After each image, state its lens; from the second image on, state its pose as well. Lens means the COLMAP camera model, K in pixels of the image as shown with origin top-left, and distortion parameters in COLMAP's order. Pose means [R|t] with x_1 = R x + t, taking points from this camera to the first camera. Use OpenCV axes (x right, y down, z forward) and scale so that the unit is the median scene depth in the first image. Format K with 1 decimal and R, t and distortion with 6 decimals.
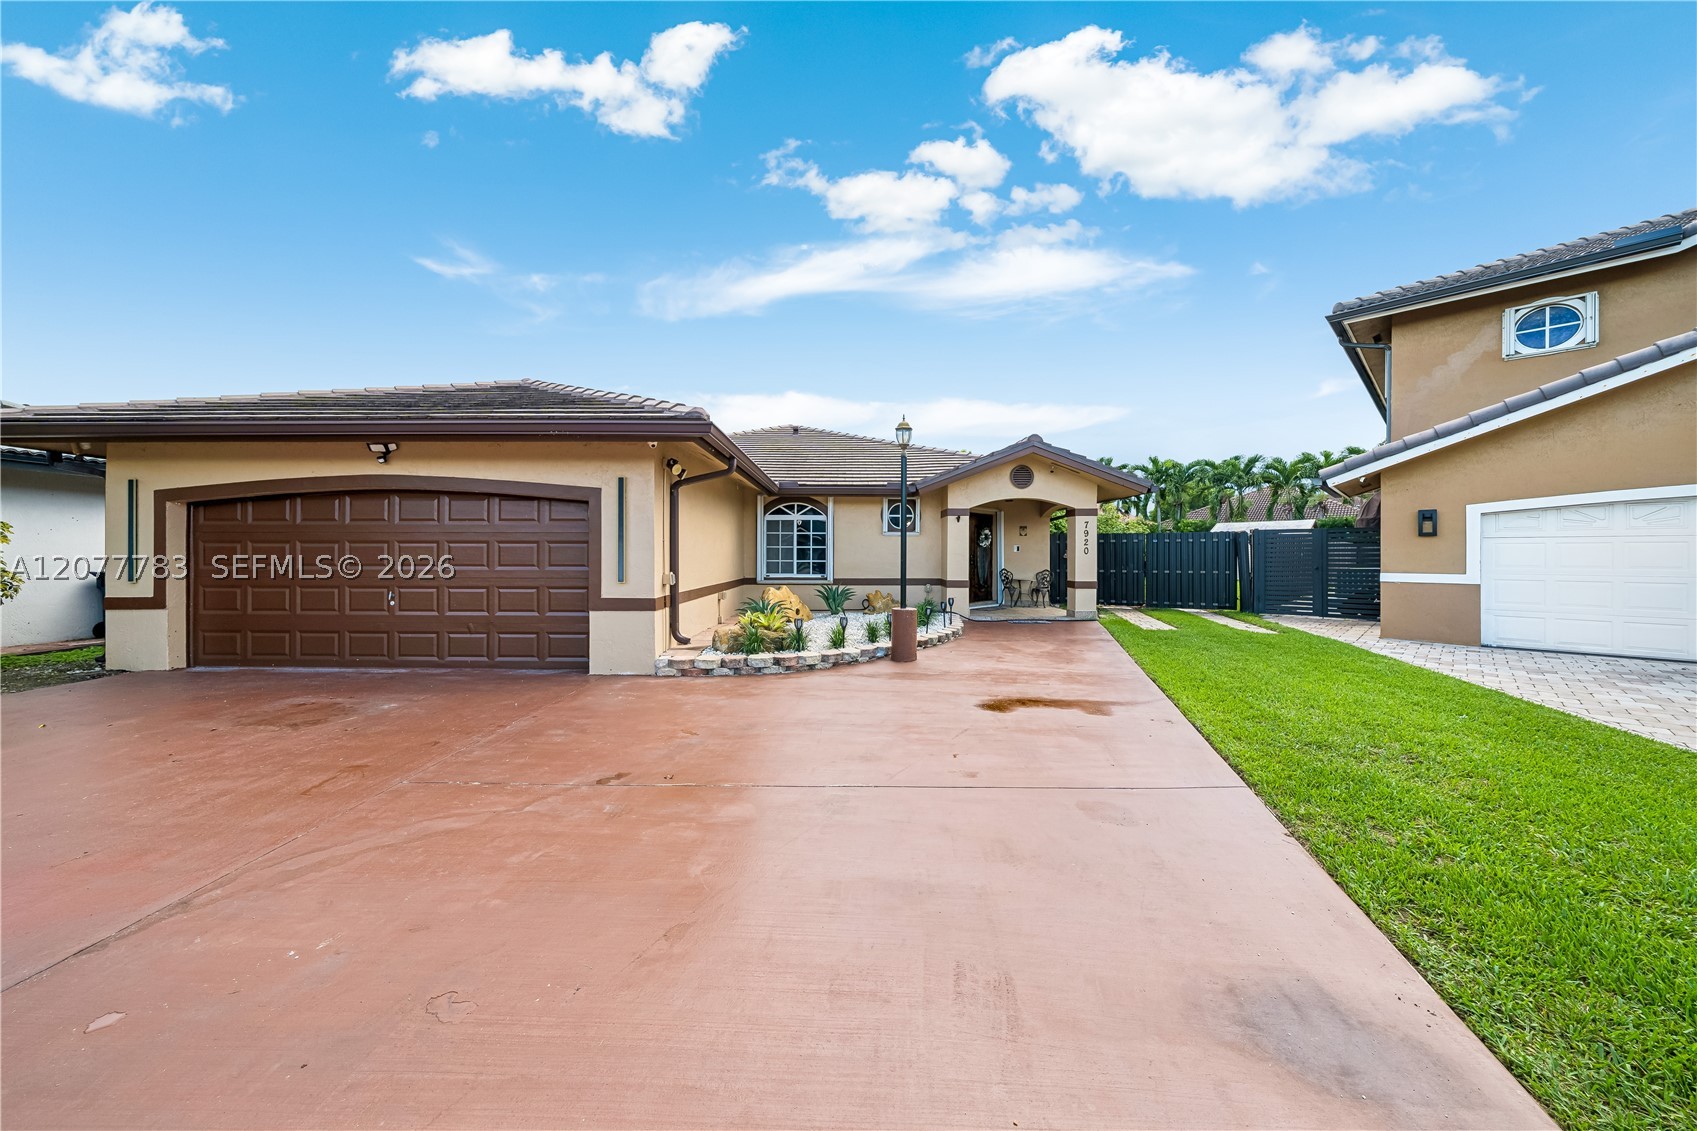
lens RADIAL K [[589.2, 0, 840.3], [0, 589.2, 558.8], [0, 0, 1]] dist [-0.008291, 0.000295]
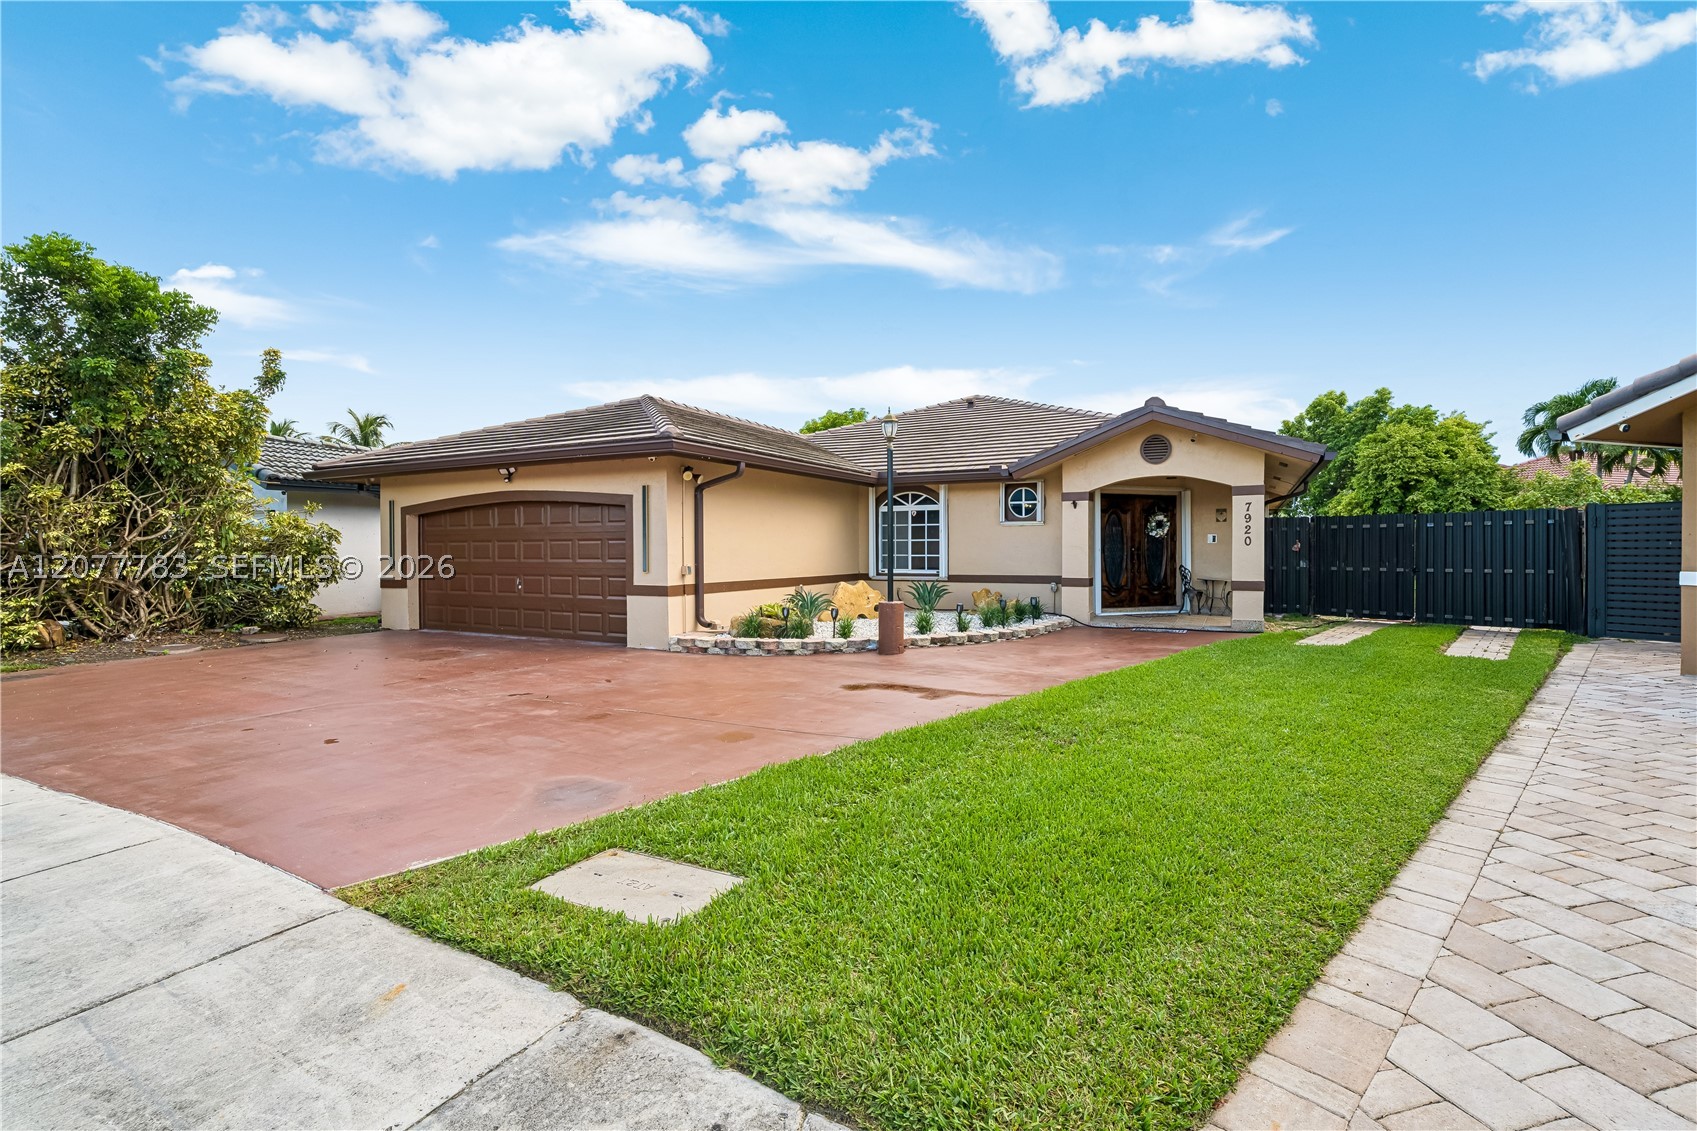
lens RADIAL K [[780.8, 0, 848.5], [0, 780.8, 565.5], [0, 0, 1]] dist [0.002182, 0.000293]
pose [[0.887718, 0.003773, -0.460372, 0.426535], [0.002609, 0.999909, 0.013227, 0.003408], [0.460380, -0.012943, 0.887627, -0.134534]]
